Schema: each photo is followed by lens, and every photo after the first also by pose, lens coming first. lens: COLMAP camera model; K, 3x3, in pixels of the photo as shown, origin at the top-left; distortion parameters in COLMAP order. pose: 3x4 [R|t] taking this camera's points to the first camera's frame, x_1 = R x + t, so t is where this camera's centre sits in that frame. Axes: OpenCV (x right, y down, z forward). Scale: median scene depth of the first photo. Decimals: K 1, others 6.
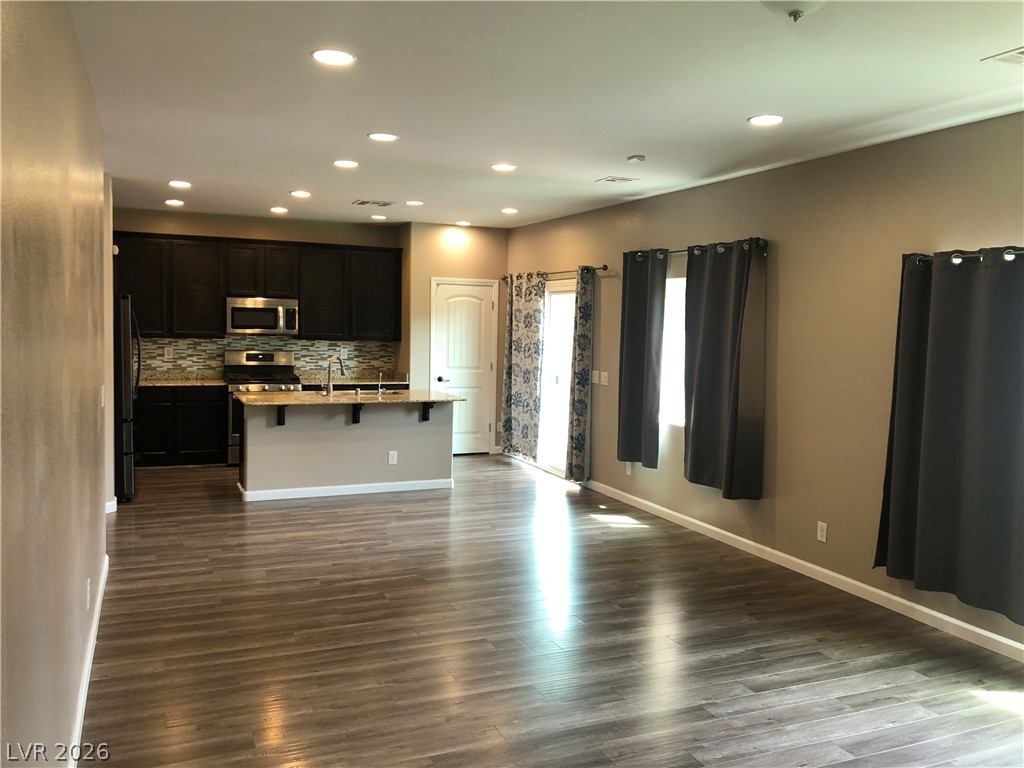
lens RADIAL K [[853.9, 0, 512.0], [0, 853.9, 384.0], [0, 0, 1]] dist [0.083767, -0.089296]
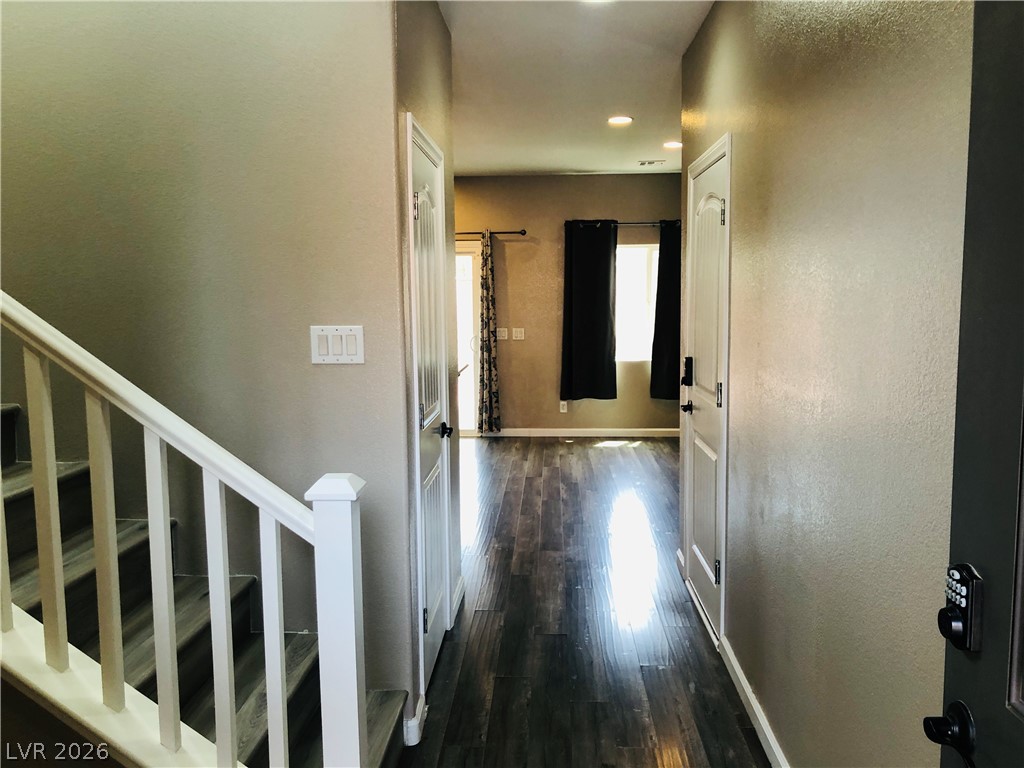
lens RADIAL K [[853.9, 0, 512.0], [0, 853.9, 384.0], [0, 0, 1]] dist [0.083767, -0.089296]
pose [[0.439667, -0.121464, 0.889910, -0.901990], [0.089669, 0.991799, 0.091070, -0.043668], [-0.893674, 0.039757, 0.446953, 0.524508]]
